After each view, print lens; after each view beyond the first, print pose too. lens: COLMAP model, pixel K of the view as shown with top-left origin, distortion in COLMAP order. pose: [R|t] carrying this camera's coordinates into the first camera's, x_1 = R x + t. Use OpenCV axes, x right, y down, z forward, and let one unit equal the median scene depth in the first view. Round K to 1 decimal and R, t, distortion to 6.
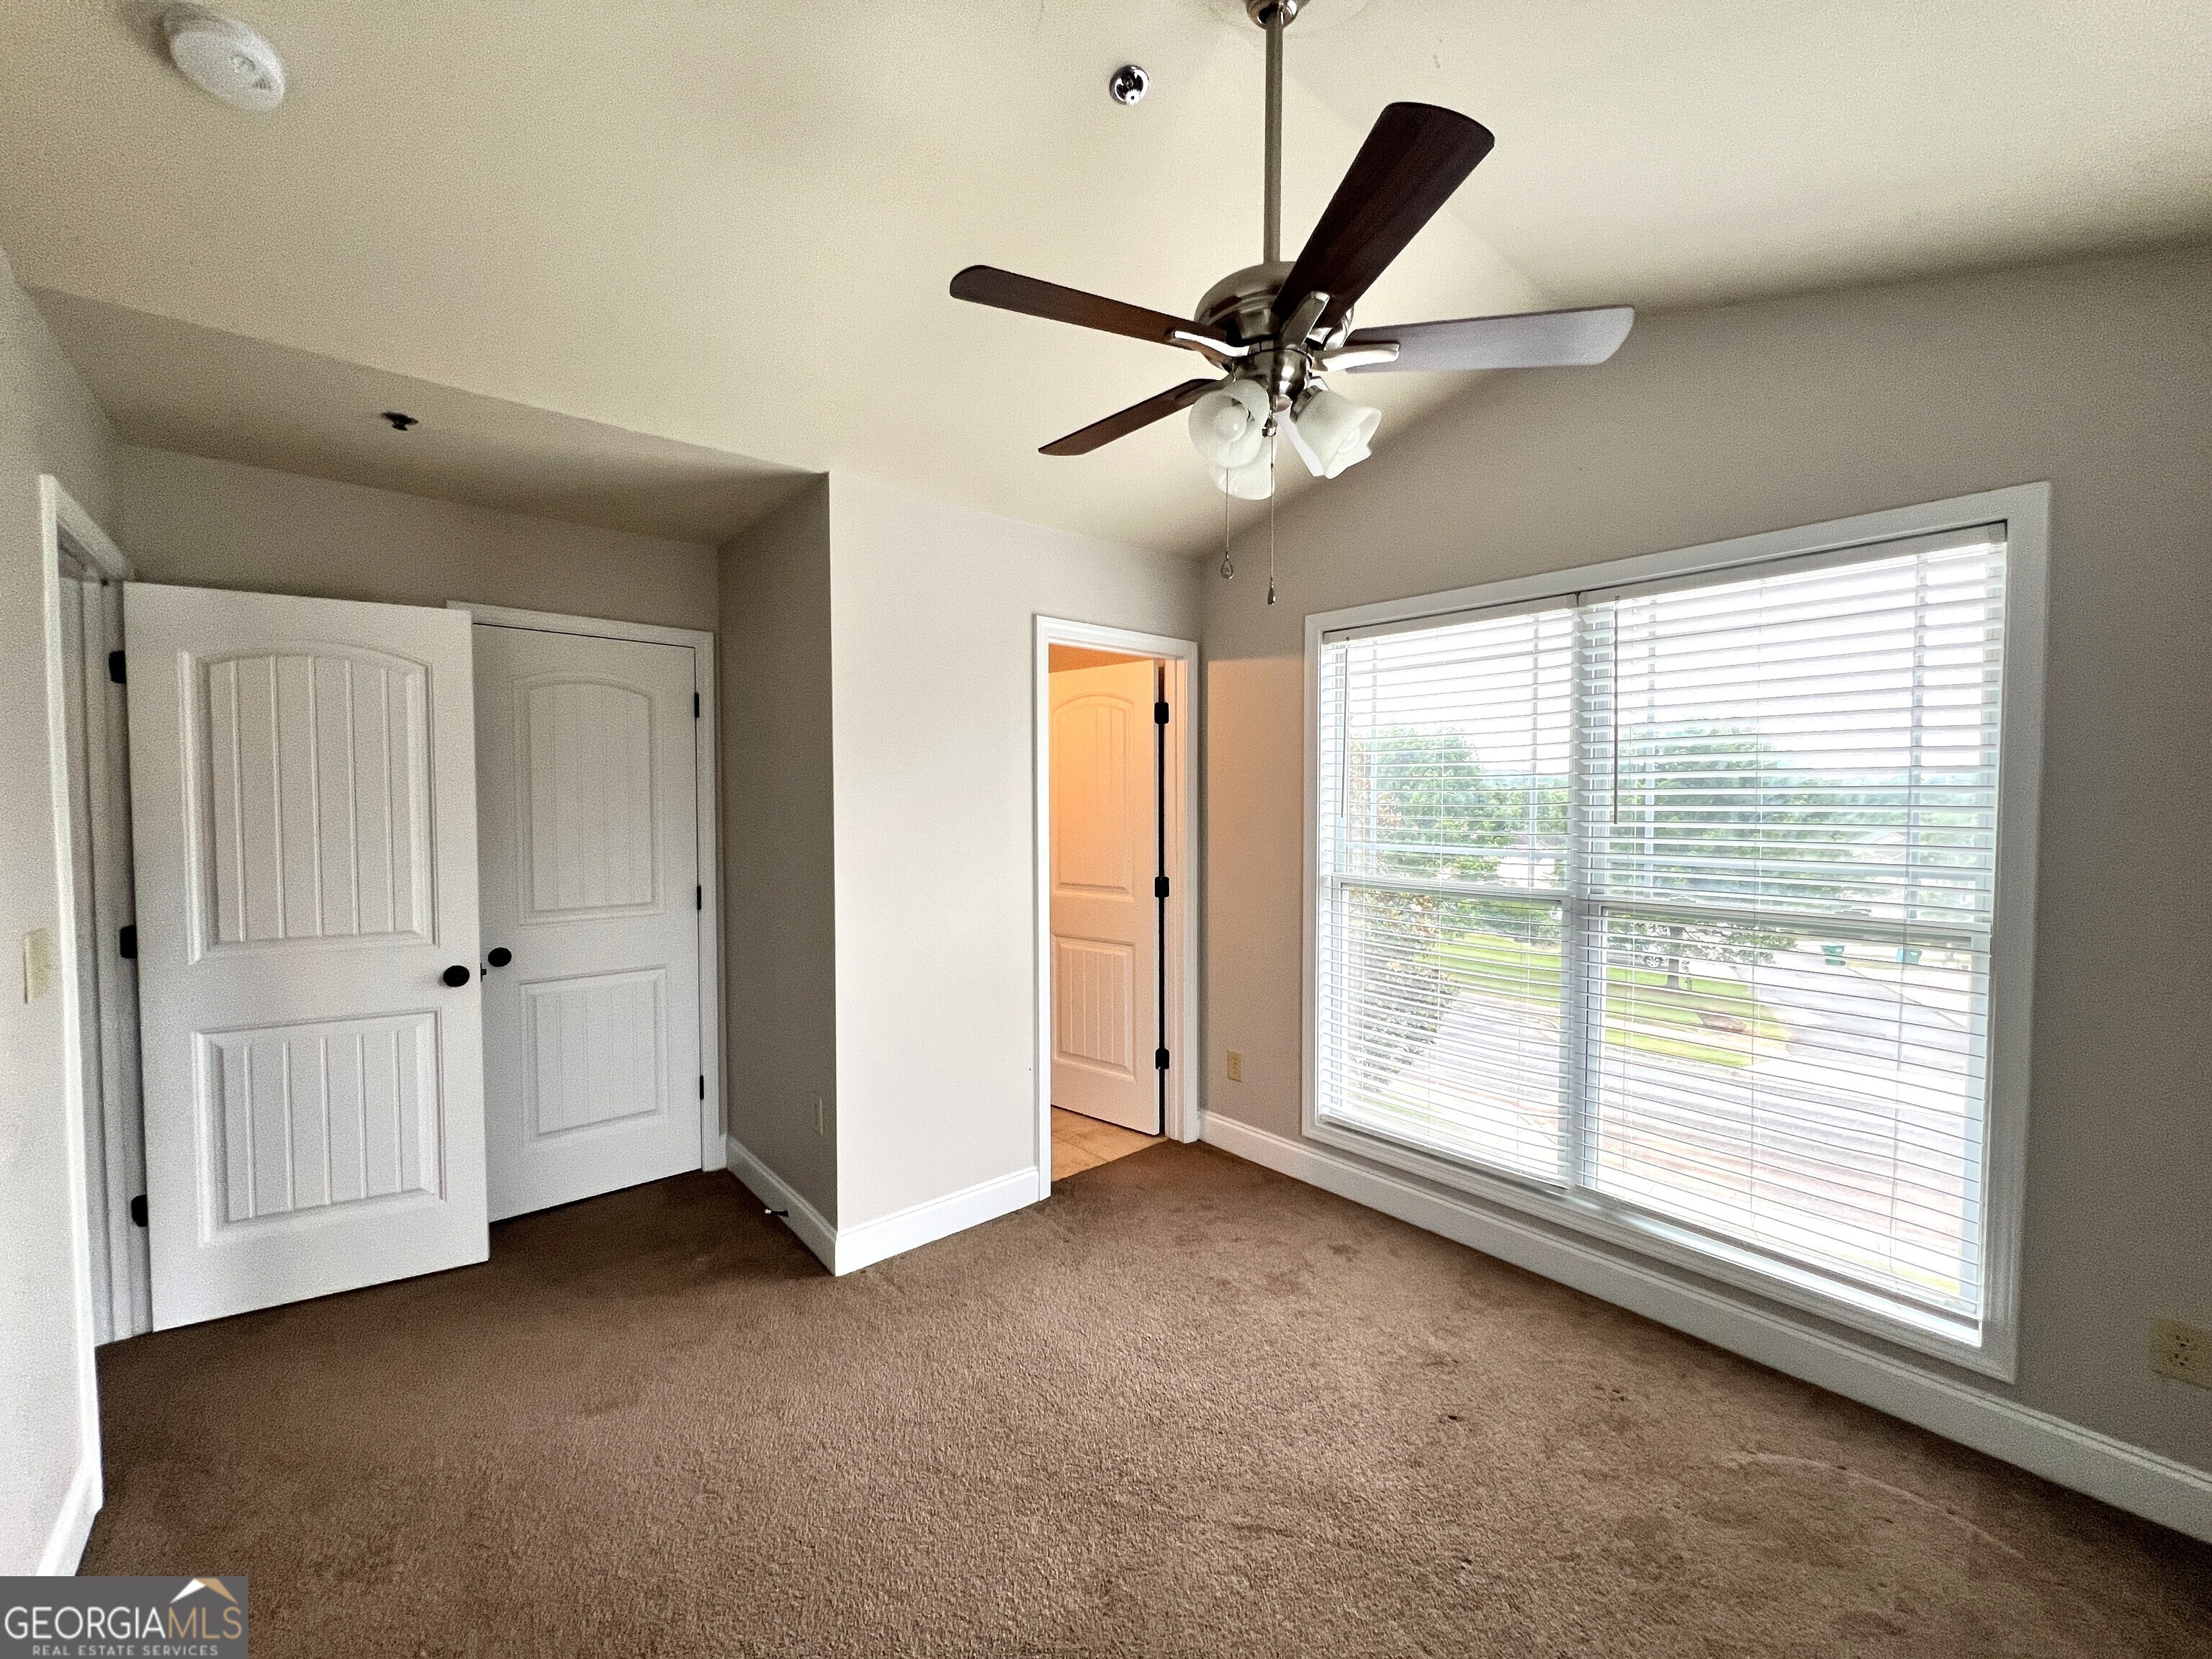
lens RADIAL K [[887.6, 0, 1106.0], [0, 887.6, 829.5], [0, 0, 1]] dist [0.001175, 0.000035]
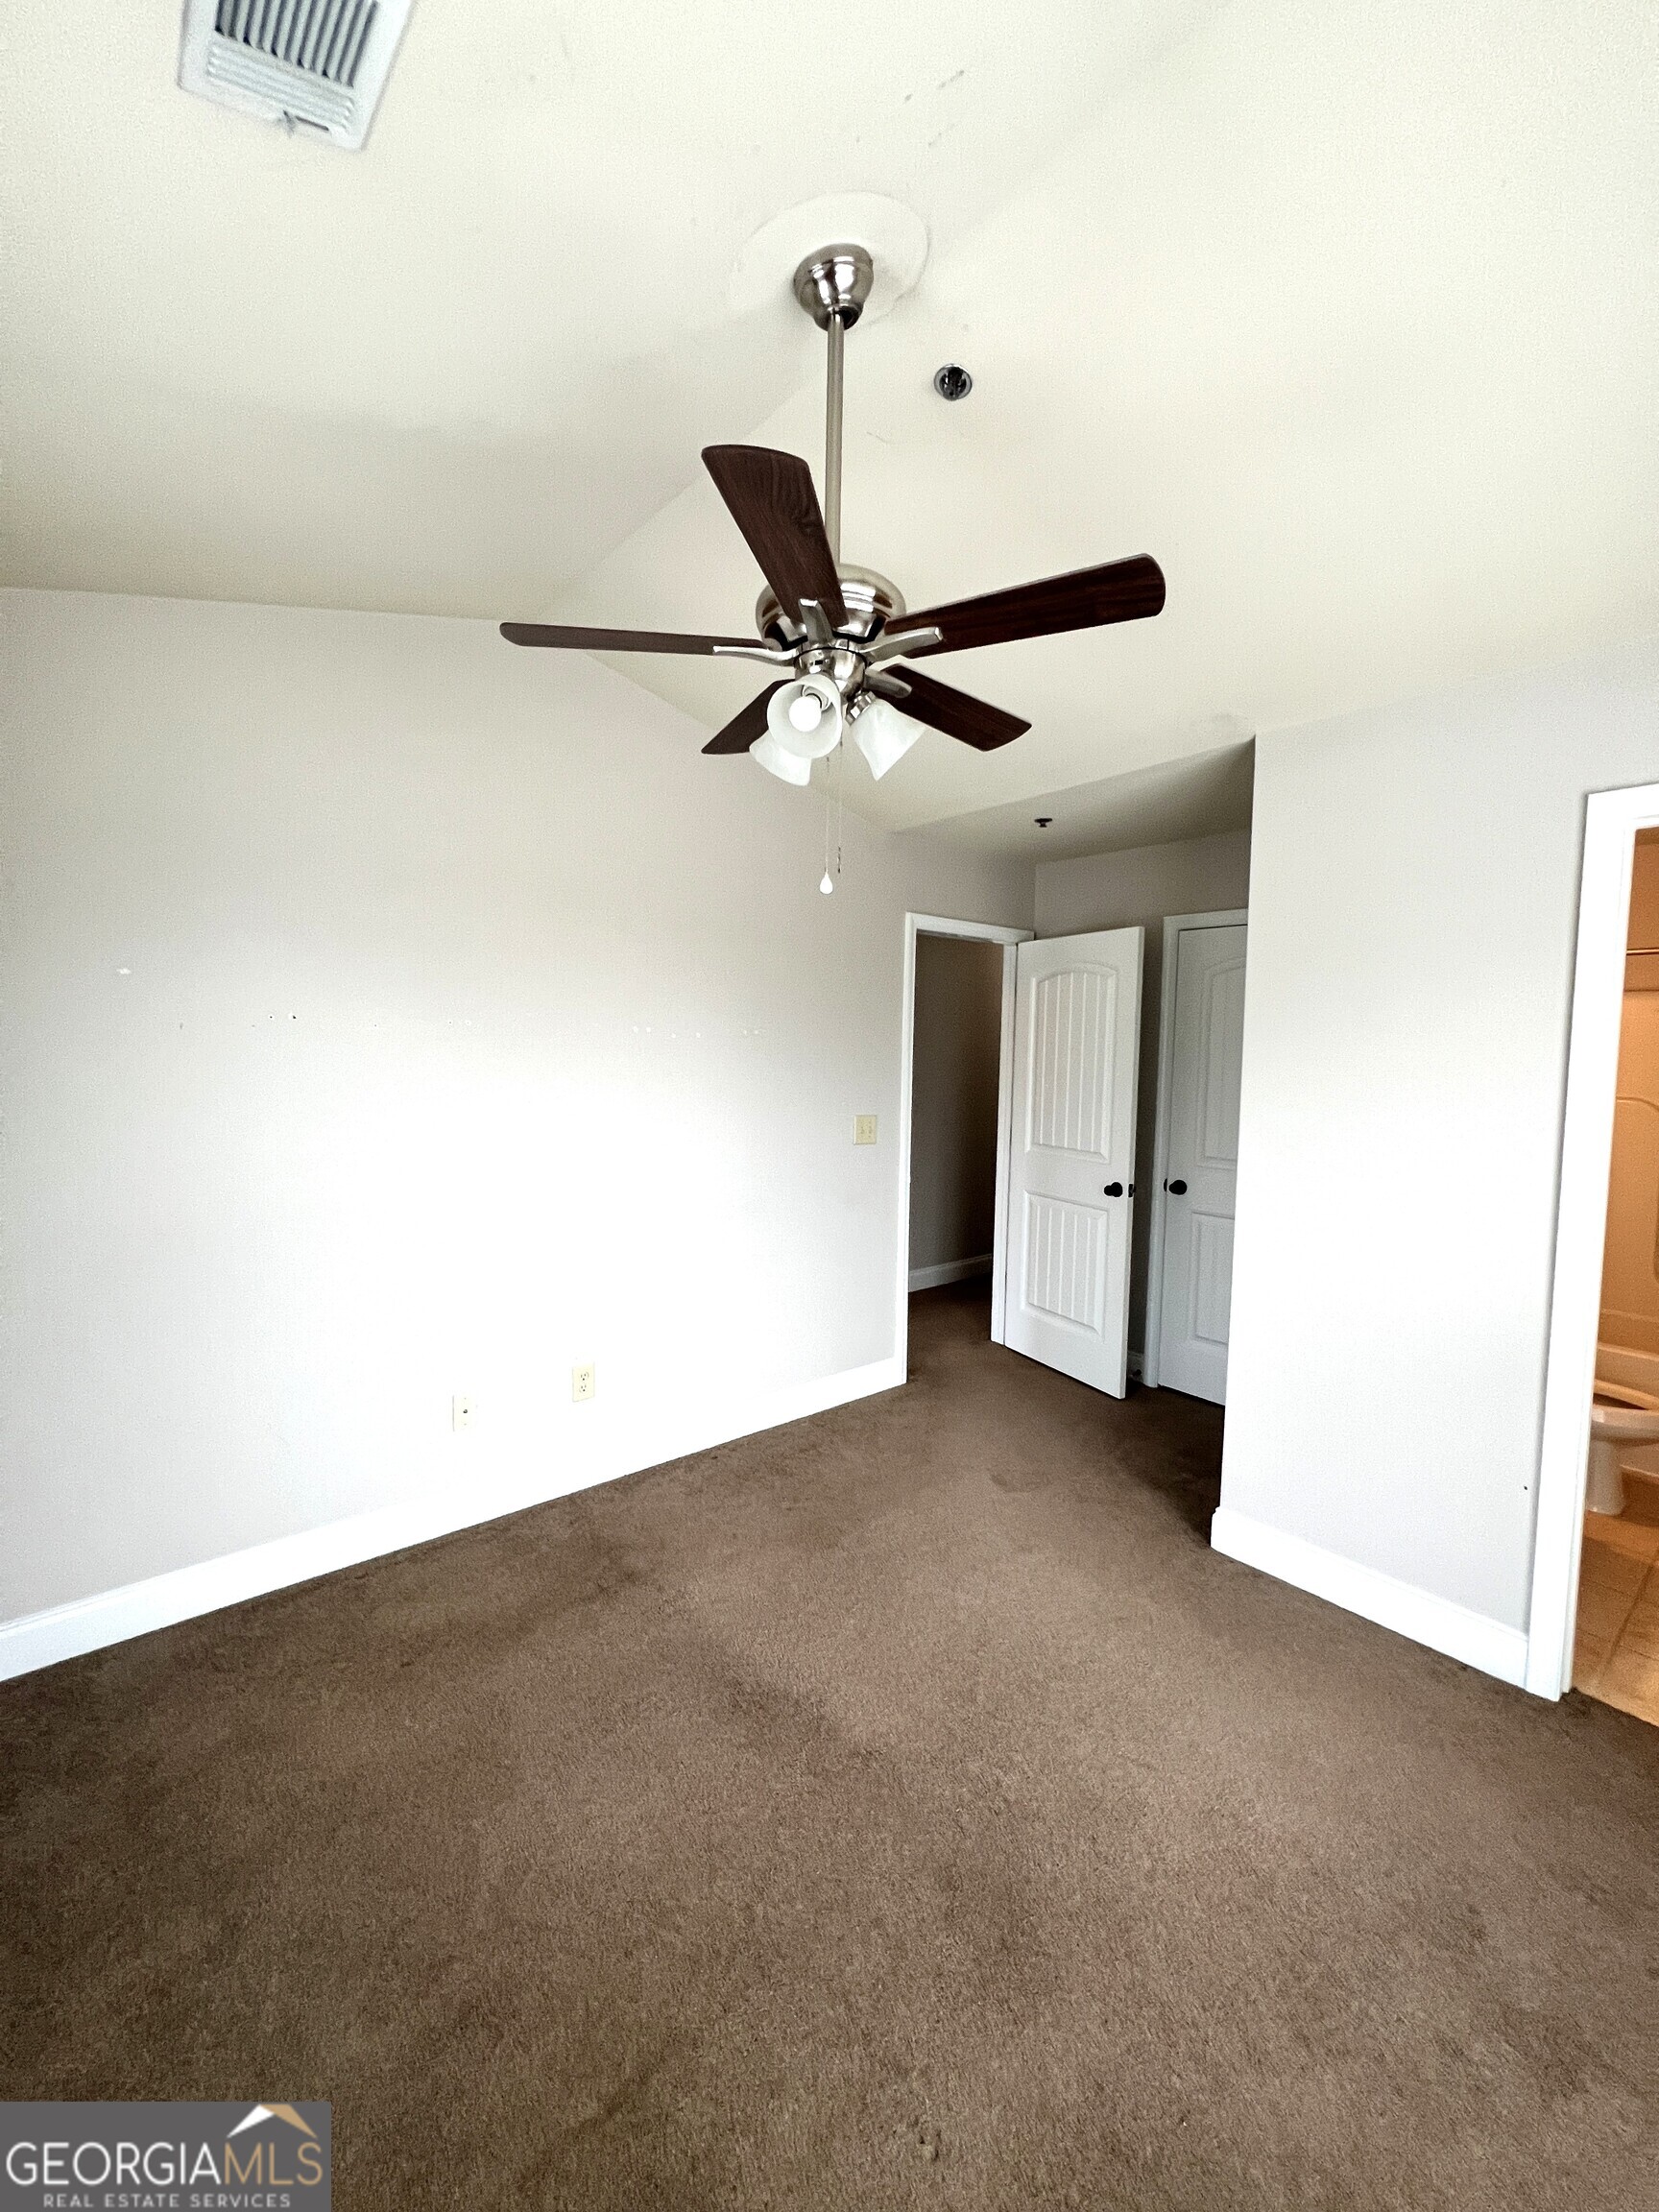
lens RADIAL K [[898.6, 0, 829.5], [0, 898.6, 1106.0], [0, 0, 1]] dist [-0.000941, -0.000103]
pose [[-0.021872, 0.068712, -0.997397, 0.699123], [-0.053085, 0.996148, 0.069790, -0.042155], [0.998350, 0.054474, -0.018140, 0.571518]]
